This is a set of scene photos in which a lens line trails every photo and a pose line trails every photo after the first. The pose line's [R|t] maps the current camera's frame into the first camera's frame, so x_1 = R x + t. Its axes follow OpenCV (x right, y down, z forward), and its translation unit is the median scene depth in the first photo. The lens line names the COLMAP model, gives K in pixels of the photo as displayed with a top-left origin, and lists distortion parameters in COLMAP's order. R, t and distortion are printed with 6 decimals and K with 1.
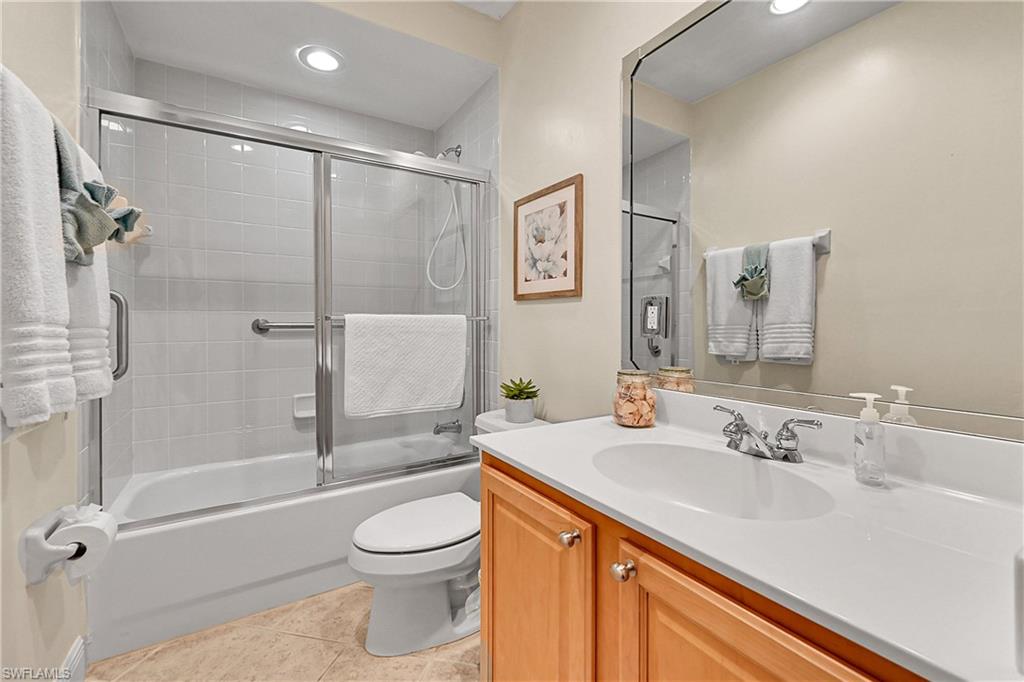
lens RADIAL K [[420.6, 0, 511.5], [0, 420.6, 333.6], [0, 0, 1]] dist [0.003256, 0.000089]
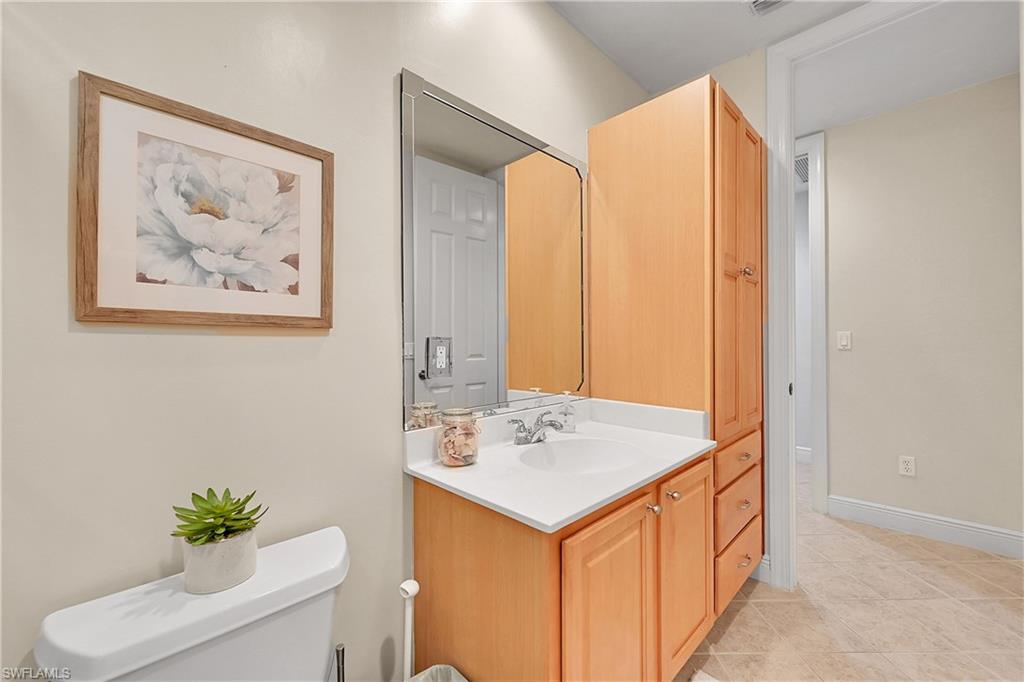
lens RADIAL K [[420.6, 0, 512.9], [0, 420.6, 338.7], [0, 0, 1]] dist [0.003256, 0.000089]
pose [[-0.230256, 0.007536, 0.973101, -0.518243], [0.027512, 0.999621, -0.001232, -0.056652], [-0.972741, 0.026488, -0.230376, 0.777380]]
